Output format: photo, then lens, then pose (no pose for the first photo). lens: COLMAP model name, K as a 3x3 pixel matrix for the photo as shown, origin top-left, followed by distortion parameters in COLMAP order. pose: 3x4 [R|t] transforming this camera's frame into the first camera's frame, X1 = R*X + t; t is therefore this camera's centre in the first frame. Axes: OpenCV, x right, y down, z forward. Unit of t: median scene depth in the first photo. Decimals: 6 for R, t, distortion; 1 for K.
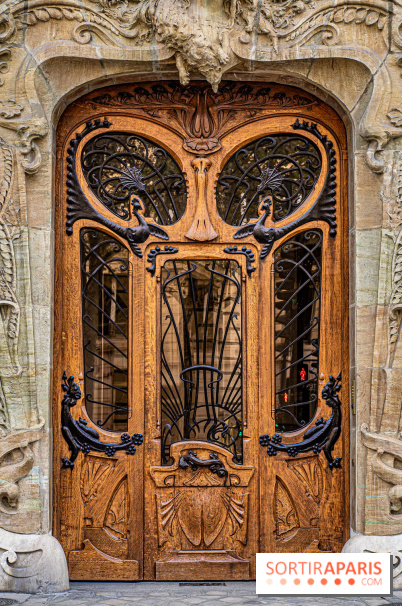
lens RADIAL K [[1588.7, 0, 190.2], [0, 1588.7, 323.3], [0, 0, 1]] dist [0.016393, 0.000000]
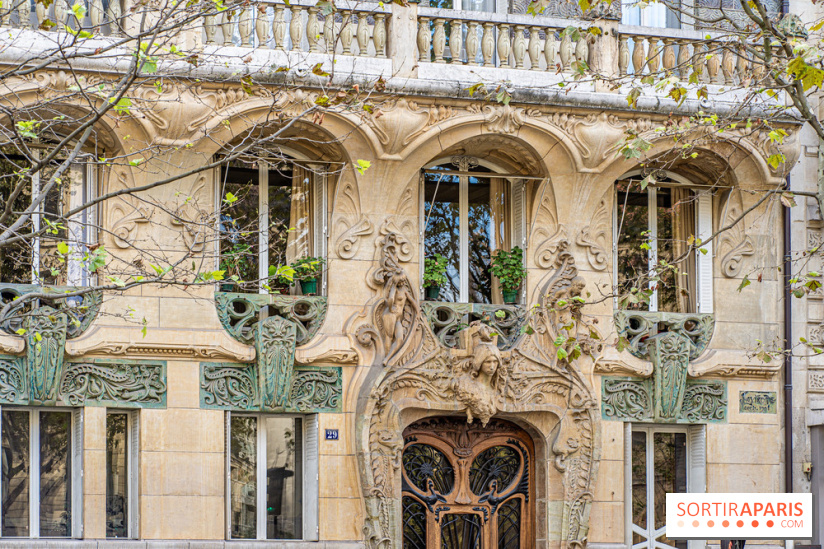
lens RADIAL K [[3024.3, 0, 410.2], [0, 3024.3, 266.0], [0, 0, 1]] dist [-1.288602, 0.000000]
pose [[0.923923, 0.045611, 0.379851, -1.408527], [-0.012868, 0.996011, -0.088299, -0.021967], [-0.382363, 0.076694, 0.920824, -2.217805]]
